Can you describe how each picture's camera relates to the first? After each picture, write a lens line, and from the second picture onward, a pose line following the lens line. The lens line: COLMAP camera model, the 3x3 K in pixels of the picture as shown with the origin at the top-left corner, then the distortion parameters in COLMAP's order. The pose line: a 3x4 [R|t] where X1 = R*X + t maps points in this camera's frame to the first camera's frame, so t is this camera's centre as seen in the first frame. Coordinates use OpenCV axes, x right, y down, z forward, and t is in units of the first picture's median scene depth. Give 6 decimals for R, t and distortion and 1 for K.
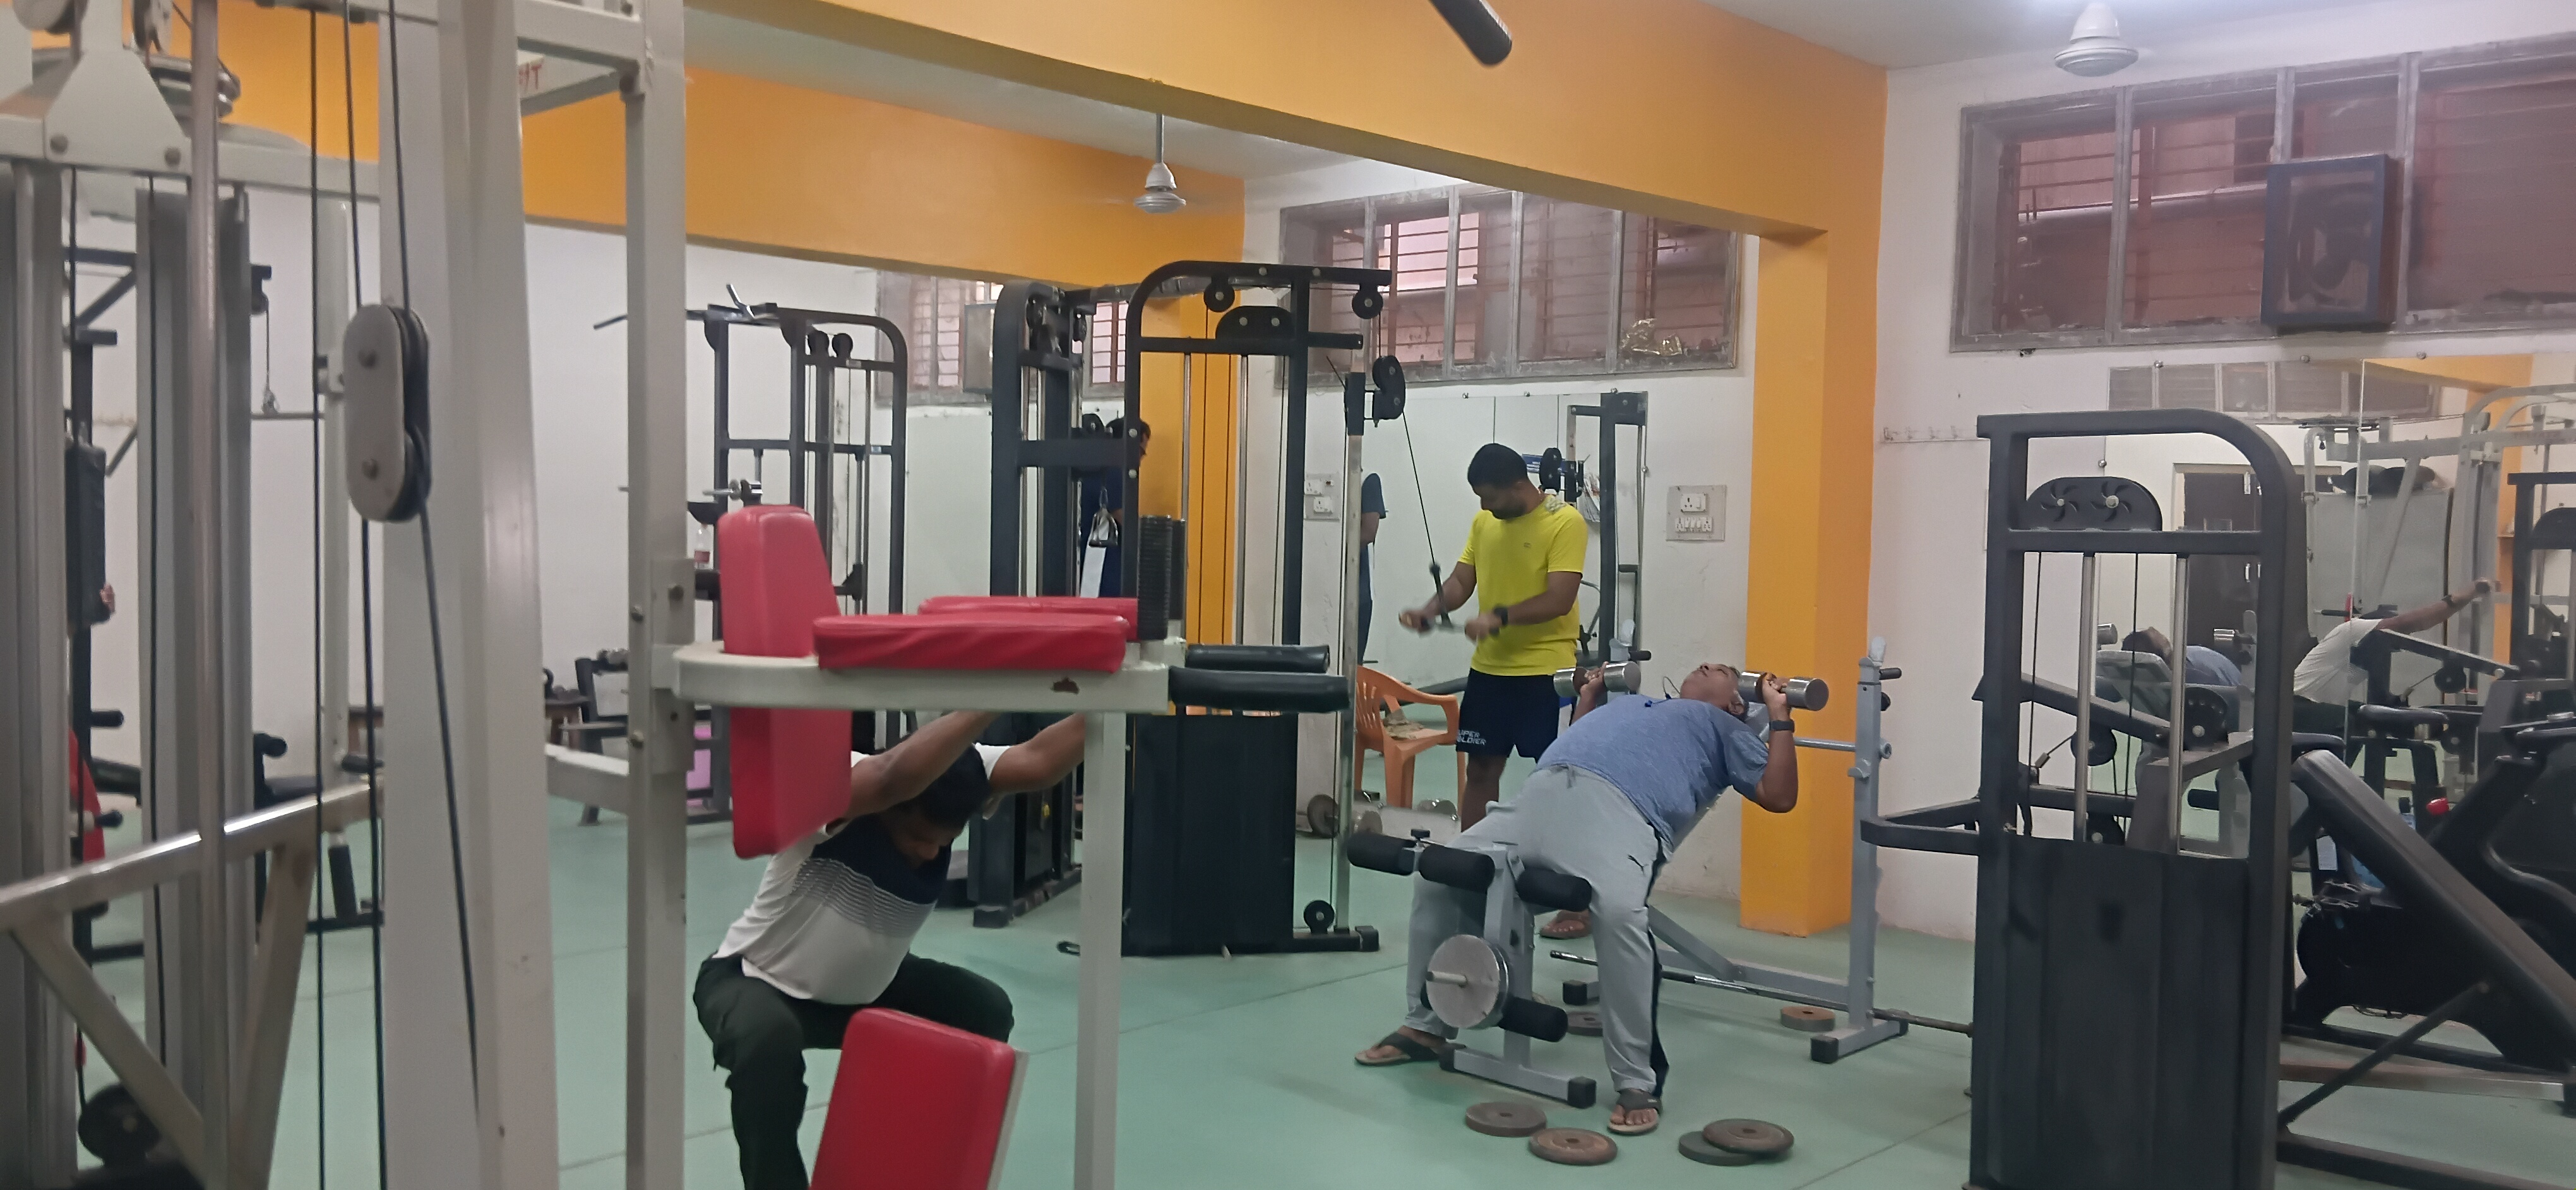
lens RADIAL K [[1969.1, 0, 1283.5], [0, 1969.1, 600.3], [0, 0, 1]] dist [0.005610, -0.000596]
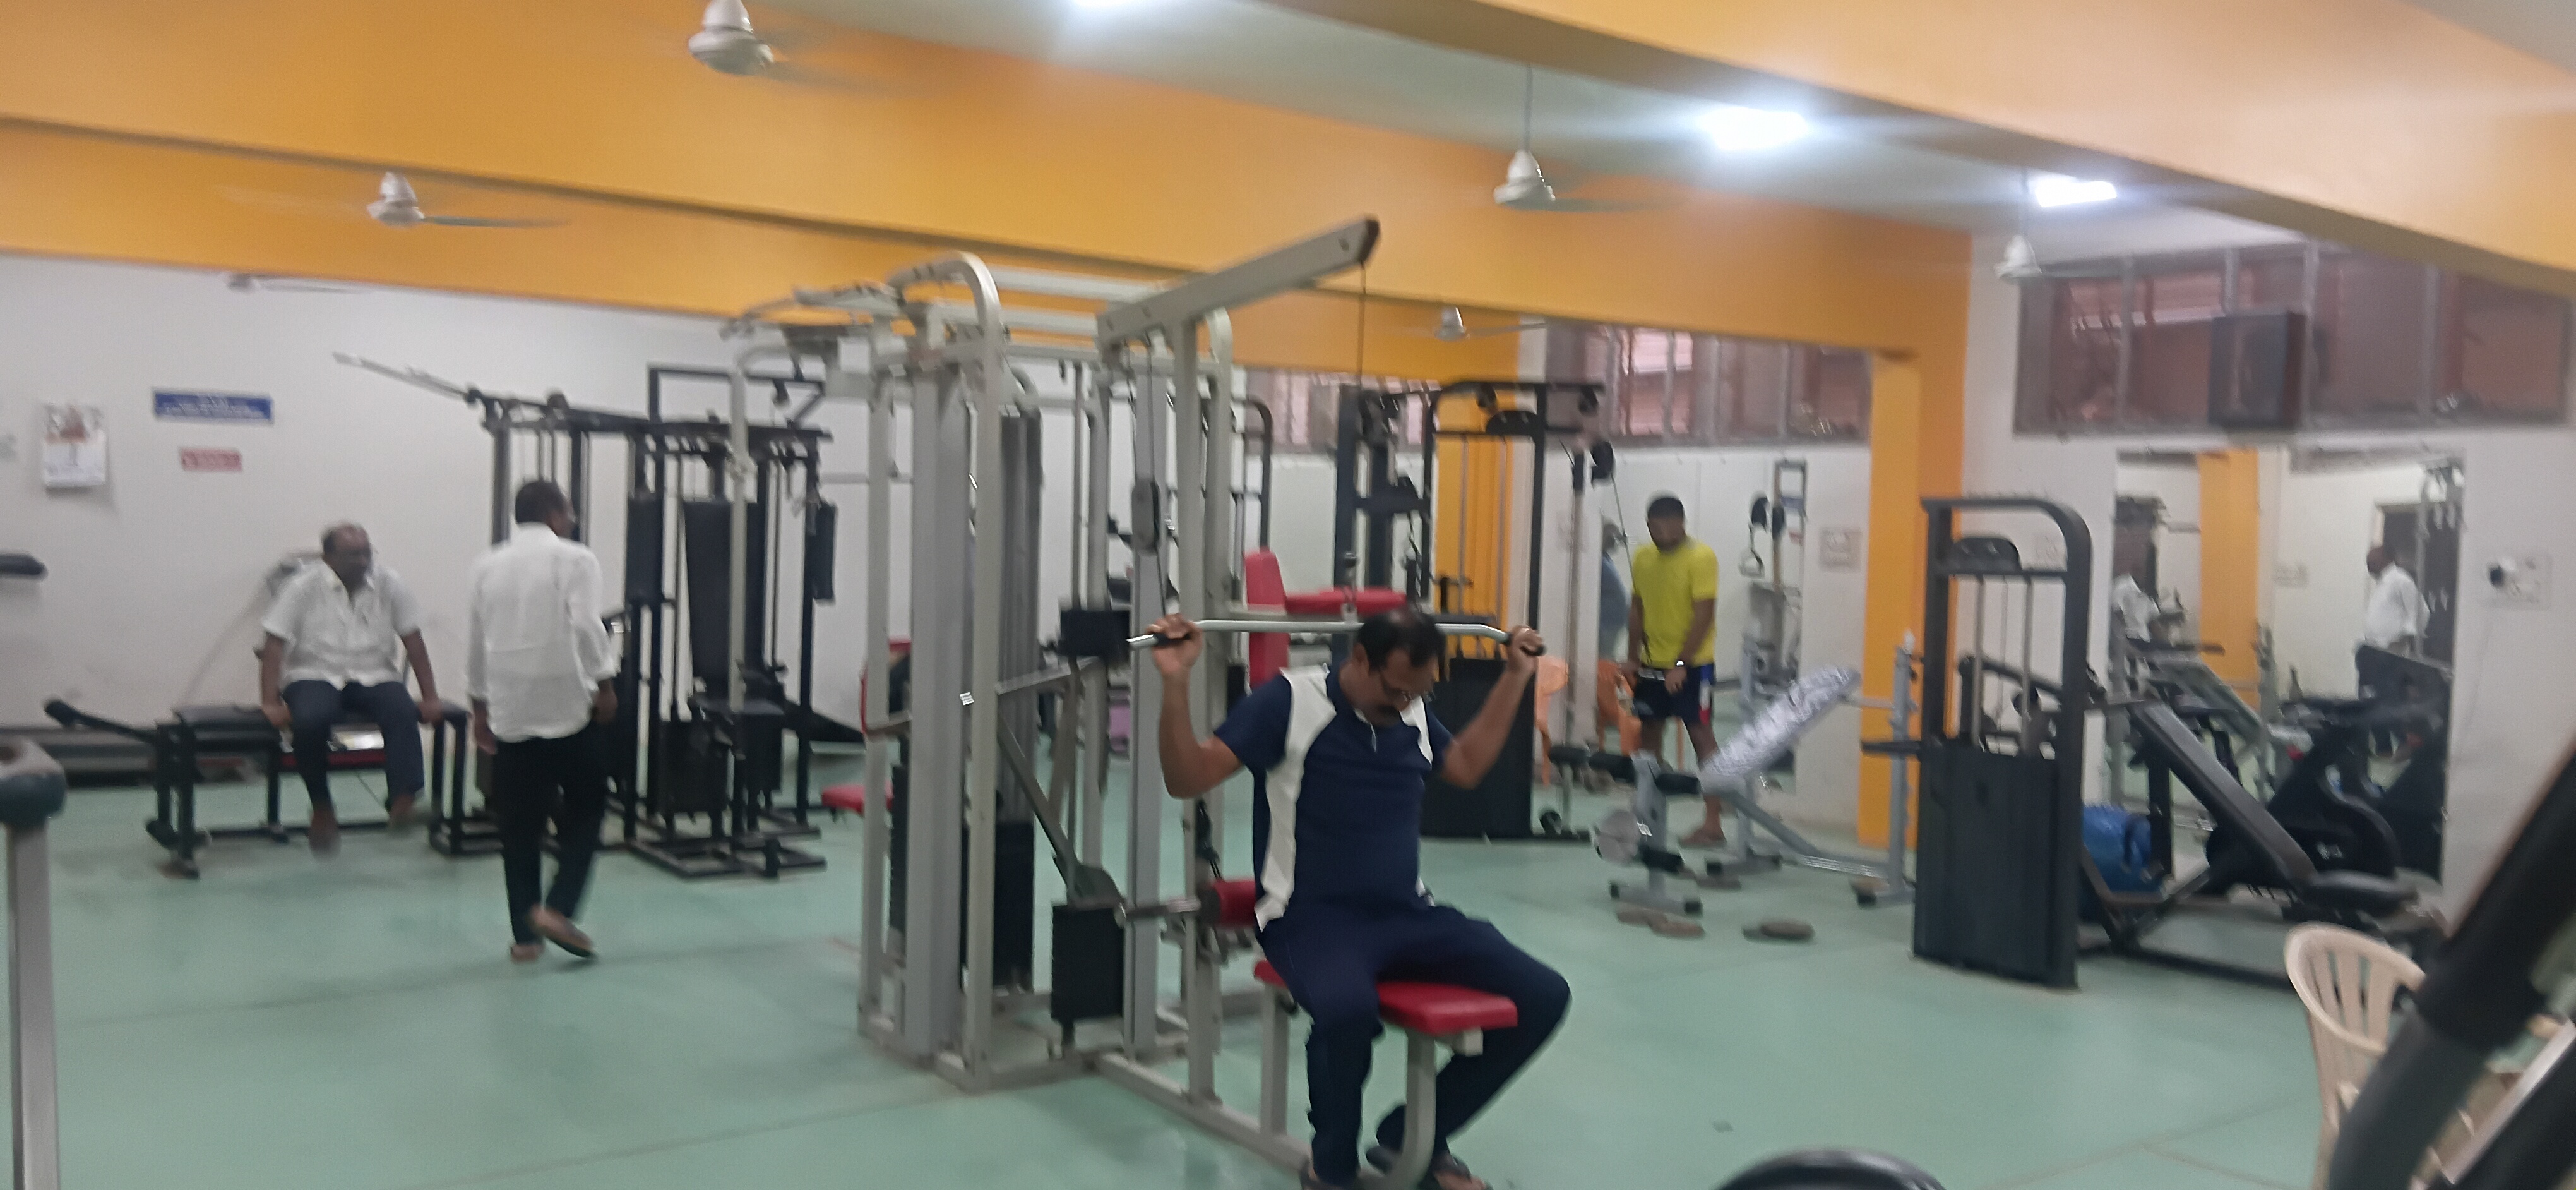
lens RADIAL K [[1969.1, 0, 1283.5], [0, 1969.1, 600.3], [0, 0, 1]] dist [0.005610, -0.000596]
pose [[0.986602, 0.018115, -0.162138, 0.056152], [-0.019247, 0.999800, -0.005413, 0.009013], [0.162008, 0.008461, 0.986753, -0.472439]]
